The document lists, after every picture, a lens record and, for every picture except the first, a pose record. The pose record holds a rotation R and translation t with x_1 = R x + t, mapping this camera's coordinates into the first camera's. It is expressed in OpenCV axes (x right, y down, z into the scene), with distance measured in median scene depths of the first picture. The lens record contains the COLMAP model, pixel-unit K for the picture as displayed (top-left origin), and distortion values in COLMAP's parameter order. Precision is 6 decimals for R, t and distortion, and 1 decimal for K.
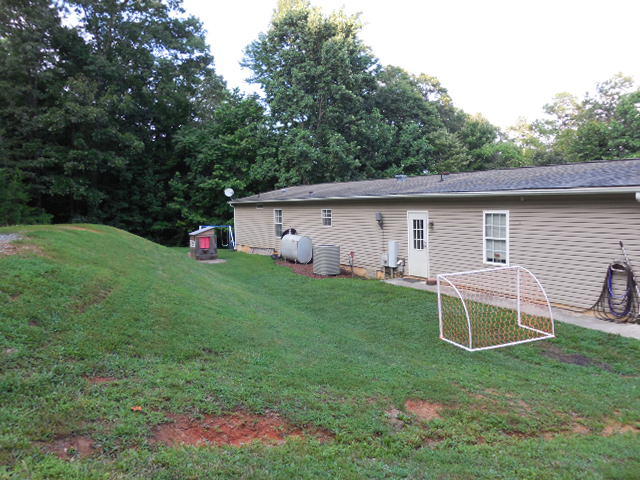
lens RADIAL K [[480.1, 0, 321.0], [0, 480.1, 237.4], [0, 0, 1]] dist [-0.085346, 0.041986]
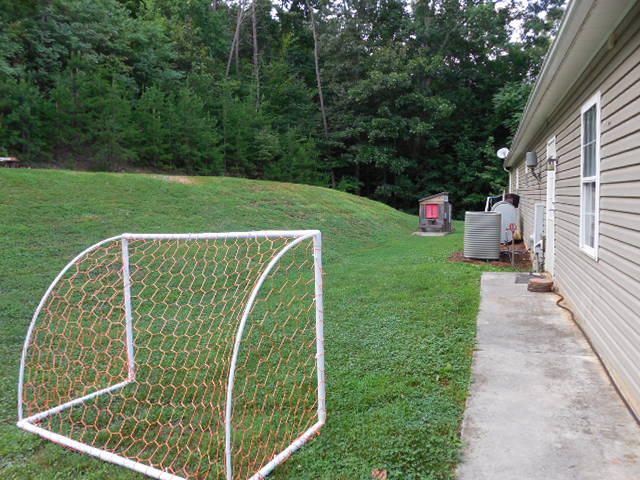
lens RADIAL K [[480.1, 0, 321.0], [0, 480.1, 237.4], [0, 0, 1]] dist [-0.085346, 0.041986]
pose [[0.620249, 0.088077, -0.779444, 0.223574], [-0.066243, 0.996008, 0.059836, 0.016203], [0.781603, 0.014520, 0.623608, 0.266738]]
